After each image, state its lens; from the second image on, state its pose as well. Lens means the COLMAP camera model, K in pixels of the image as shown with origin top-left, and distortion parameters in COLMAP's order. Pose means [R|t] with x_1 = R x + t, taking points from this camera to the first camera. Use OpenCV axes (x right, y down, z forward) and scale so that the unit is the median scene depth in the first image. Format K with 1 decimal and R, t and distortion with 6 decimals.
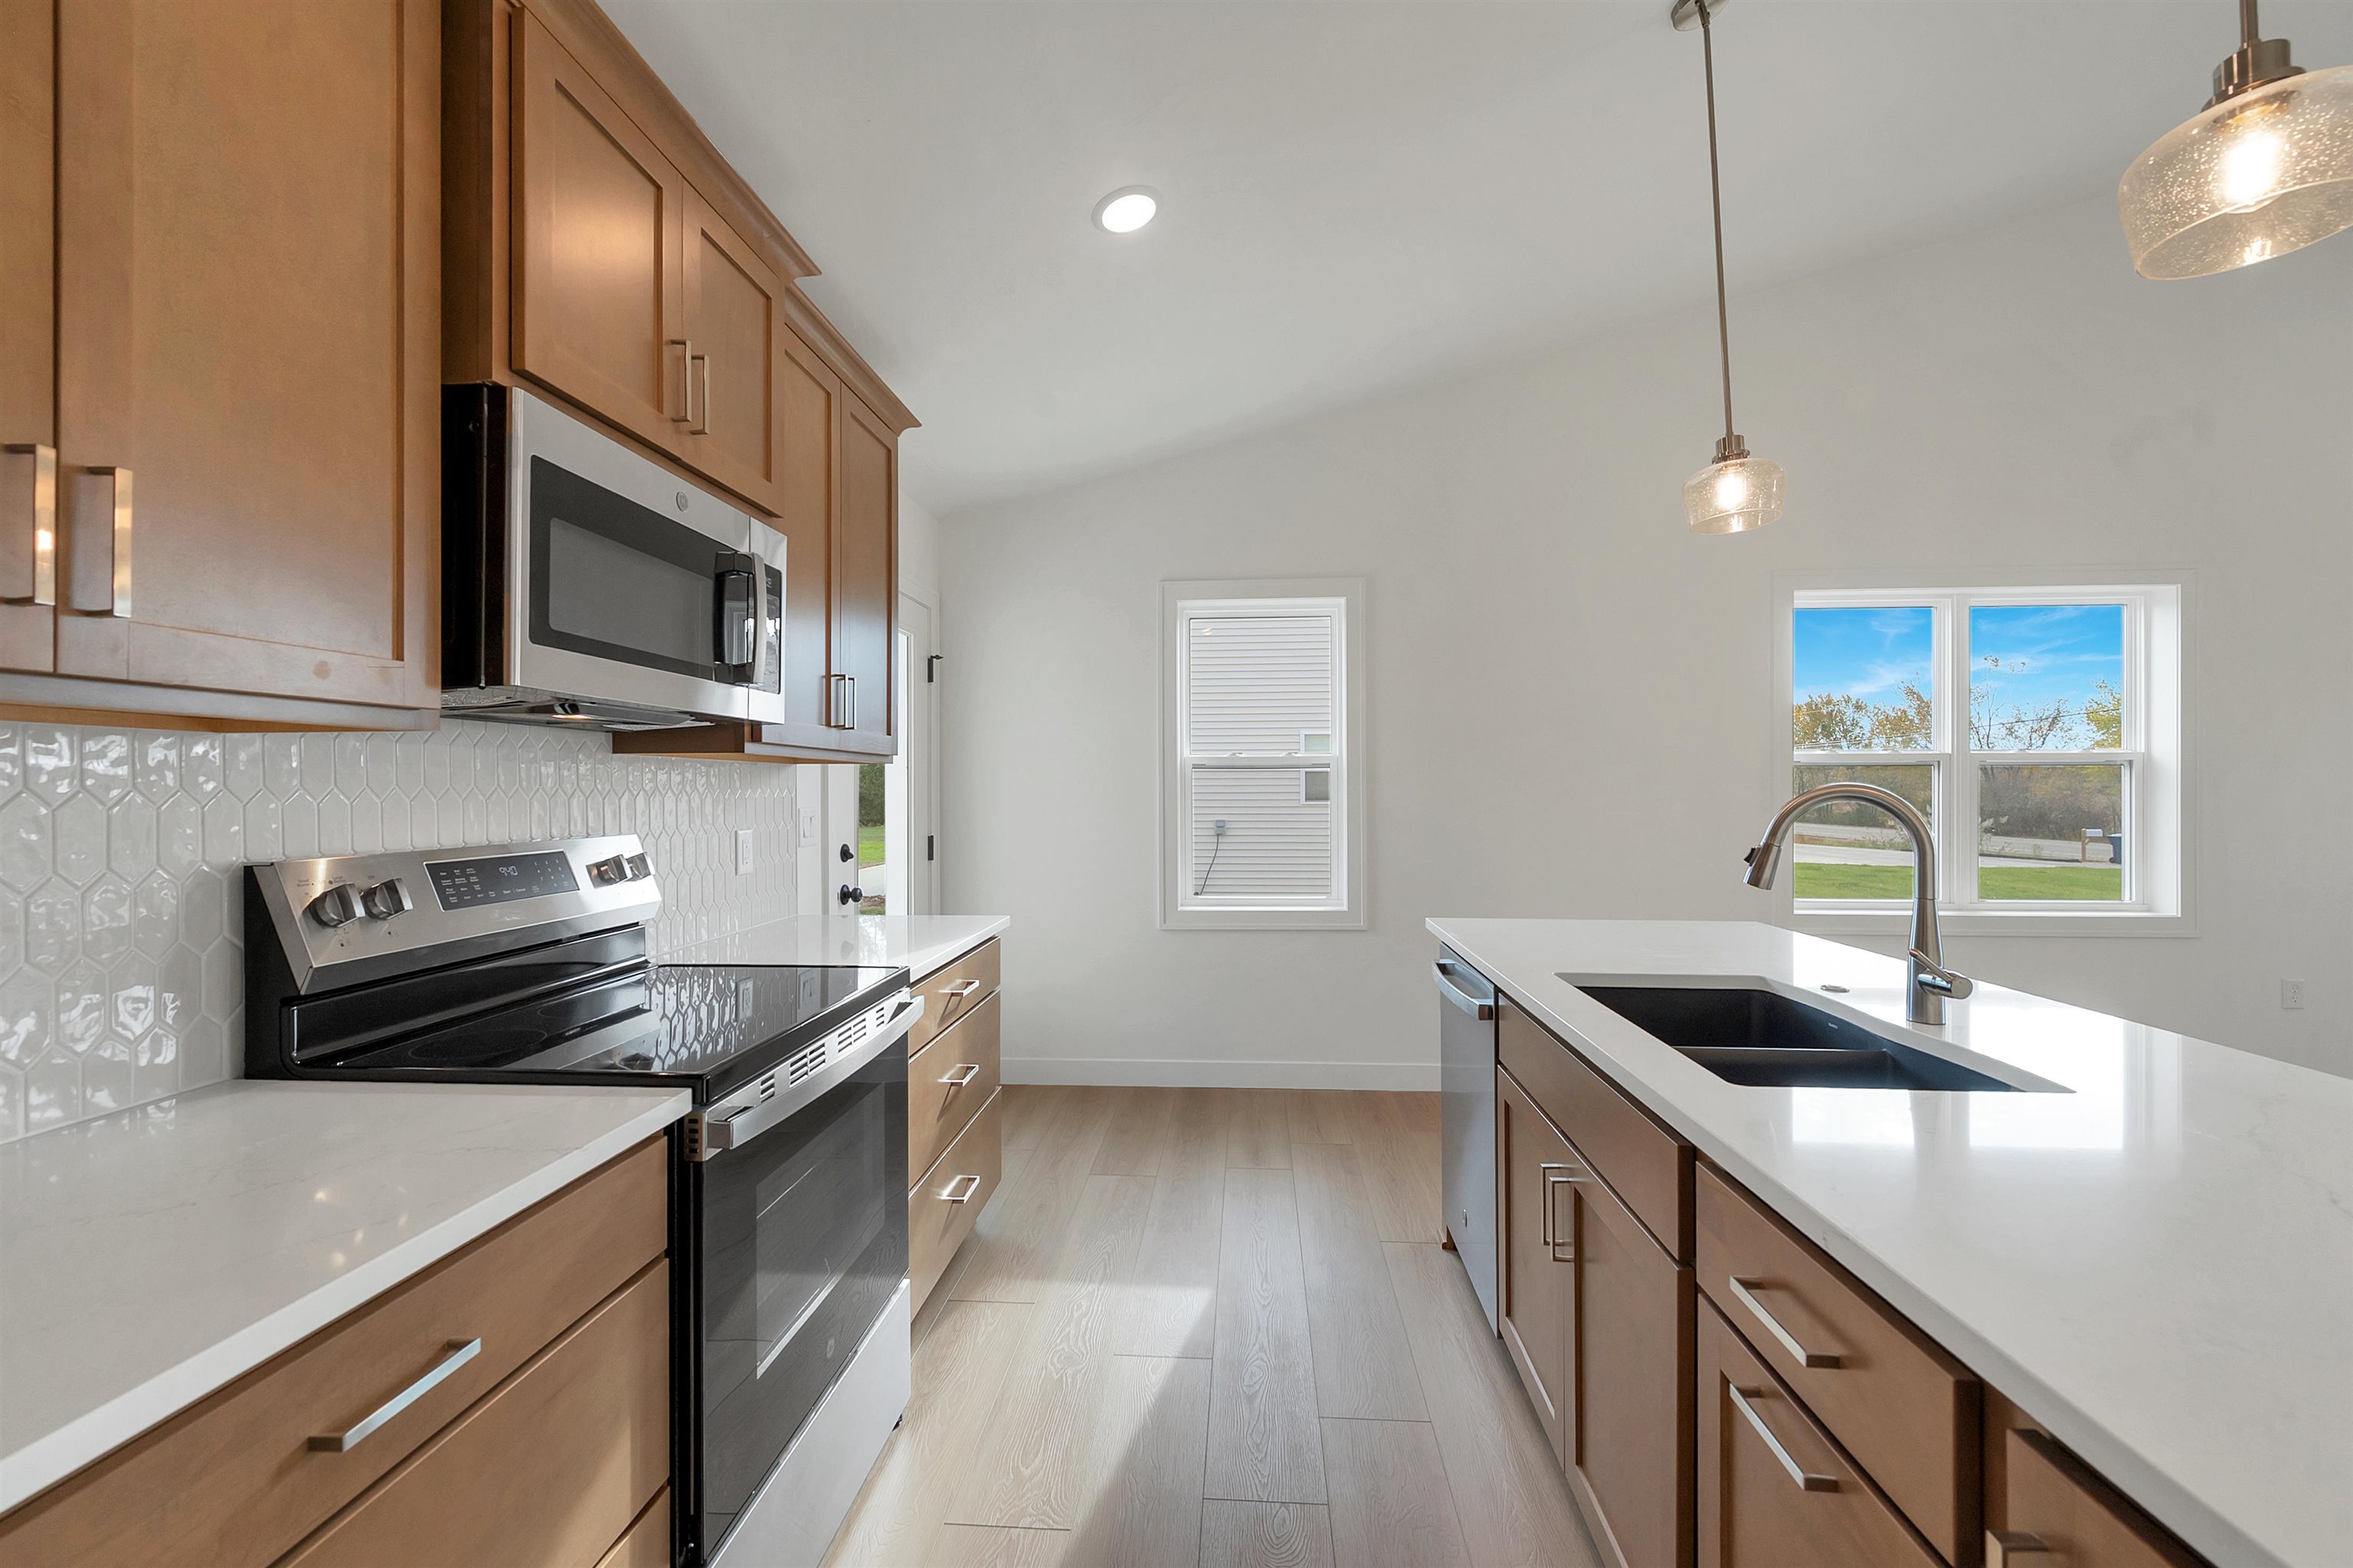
lens RADIAL K [[956.4, 0, 1182.7], [0, 956.4, 783.3], [0, 0, 1]] dist [-0.000139, -0.000009]
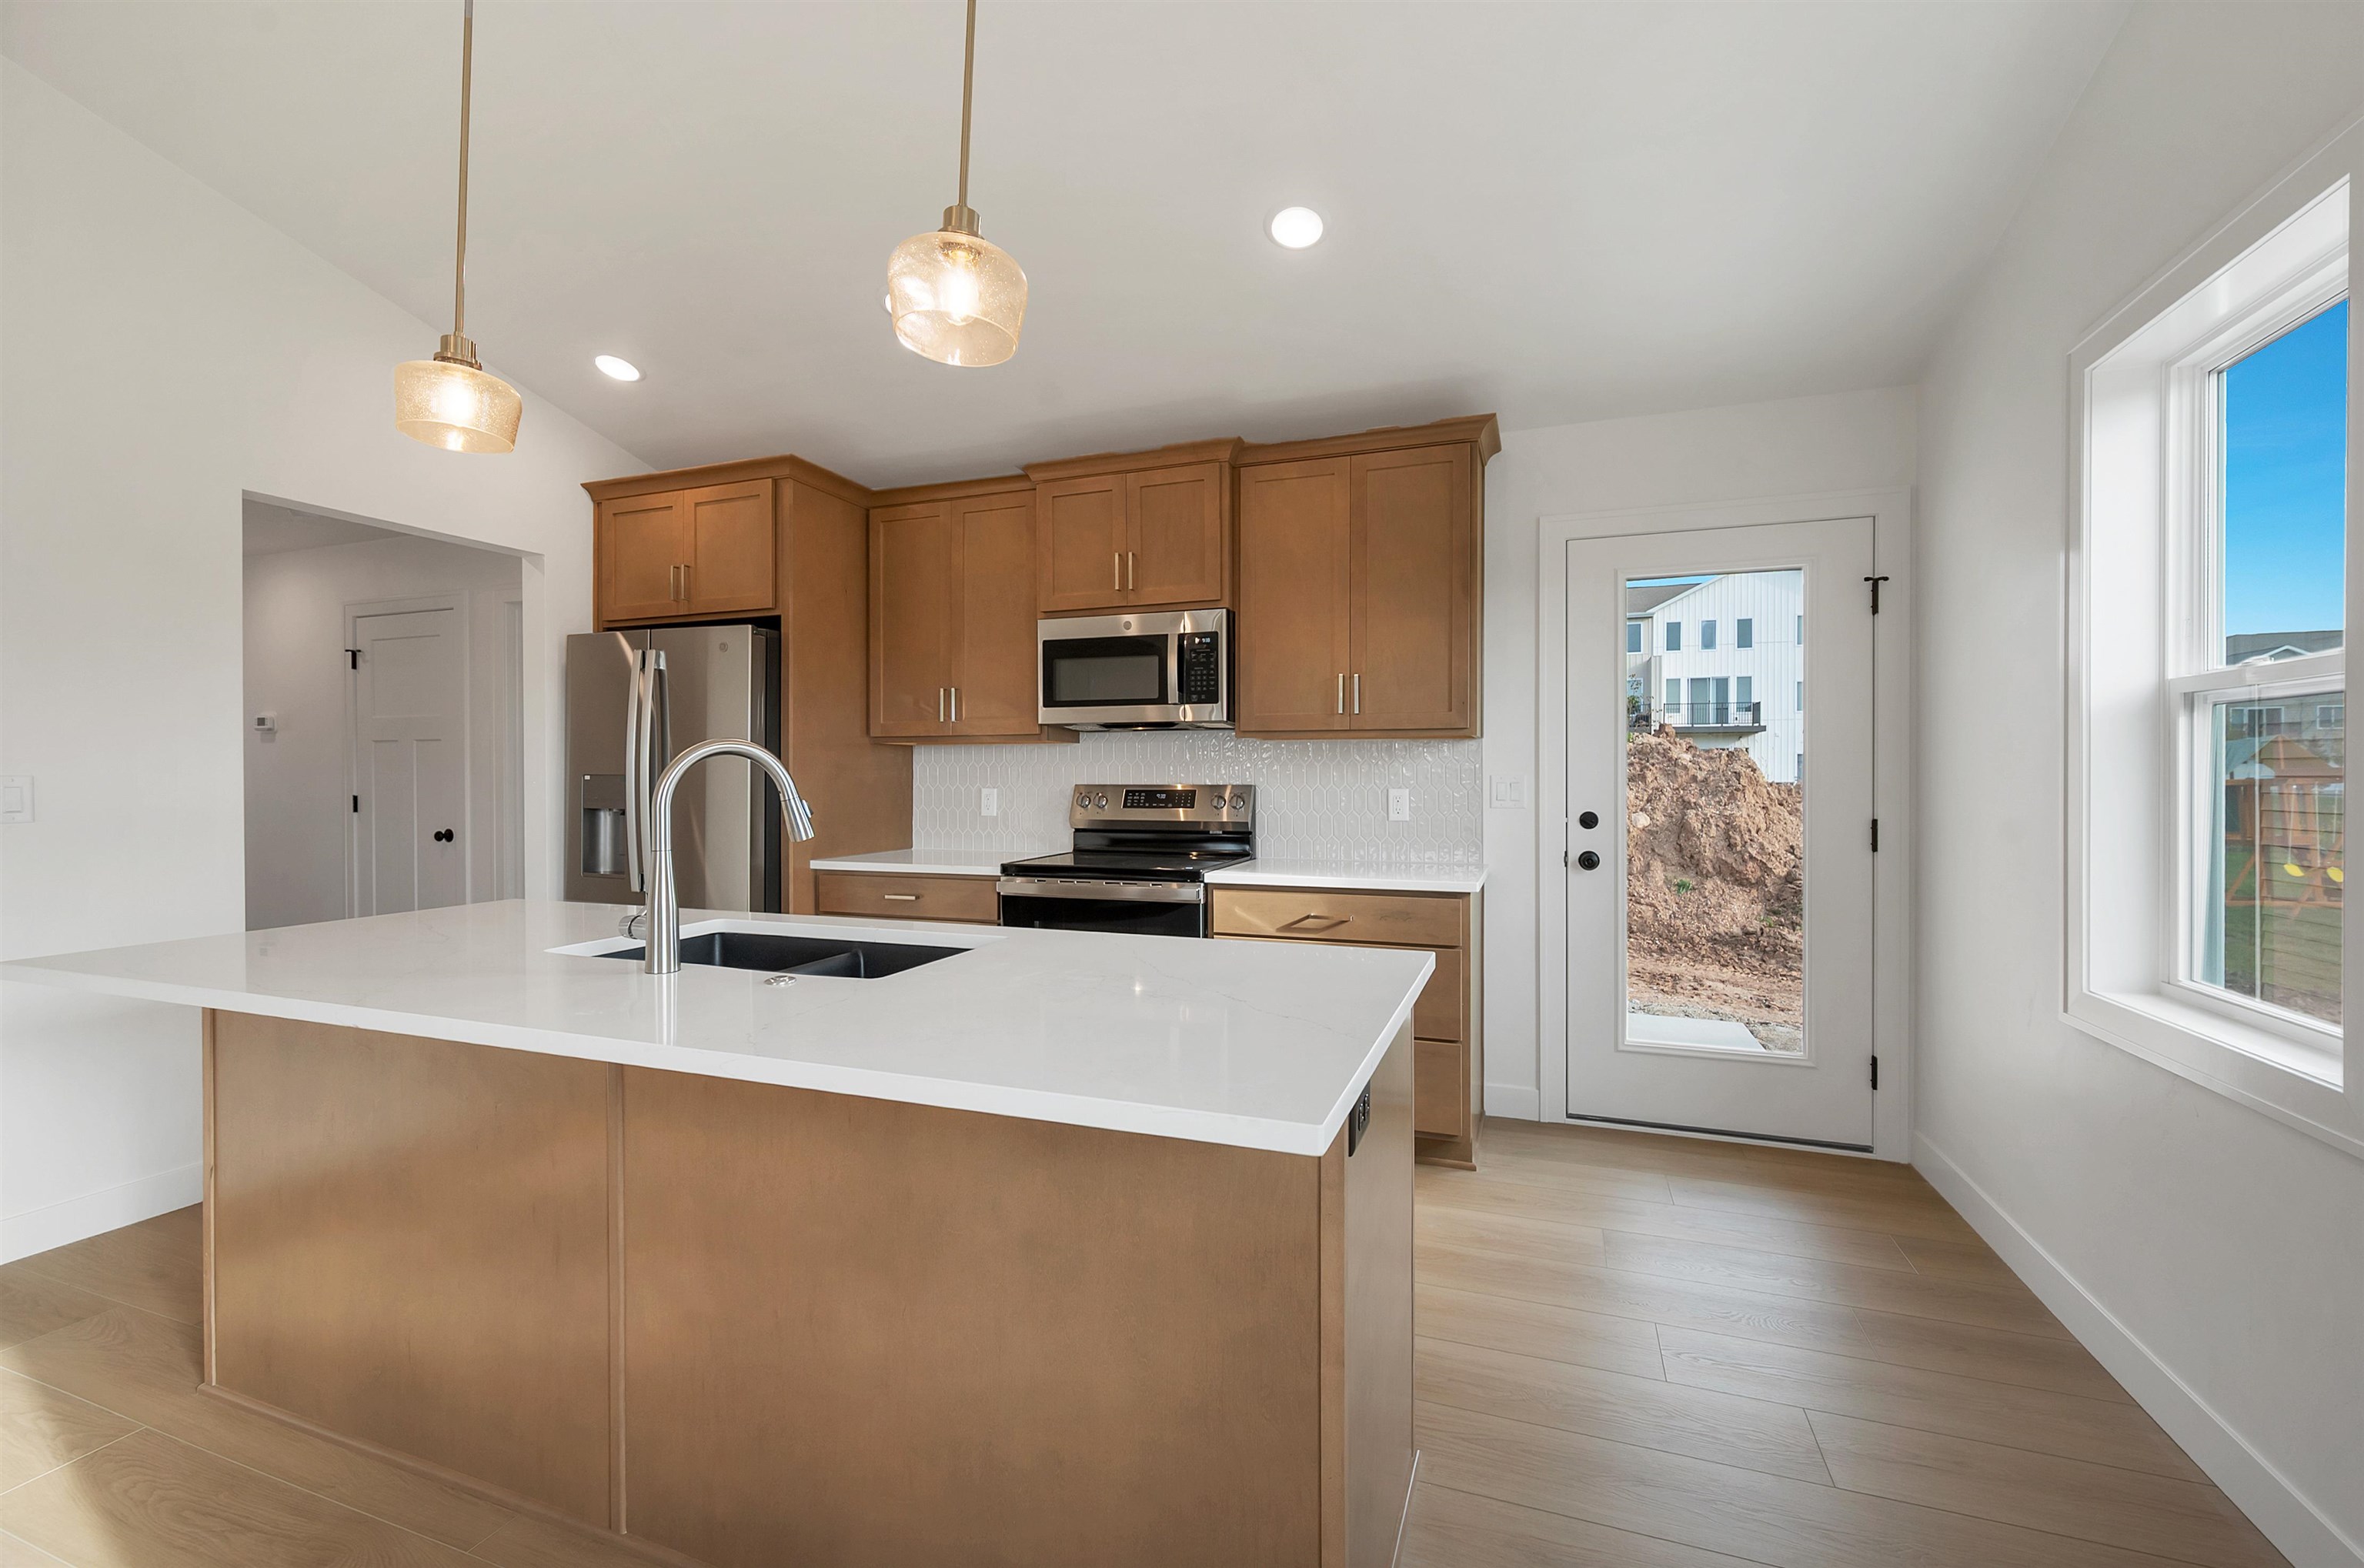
lens RADIAL K [[996.6, 0, 1184.2], [0, 996.6, 781.4], [0, 0, 1]] dist [0.001773, 0.000021]
pose [[-0.285568, 0.005711, -0.958341, 0.996769], [0.006263, 0.999972, 0.004093, 0.030567], [0.958338, -0.004833, -0.285596, 1.114215]]
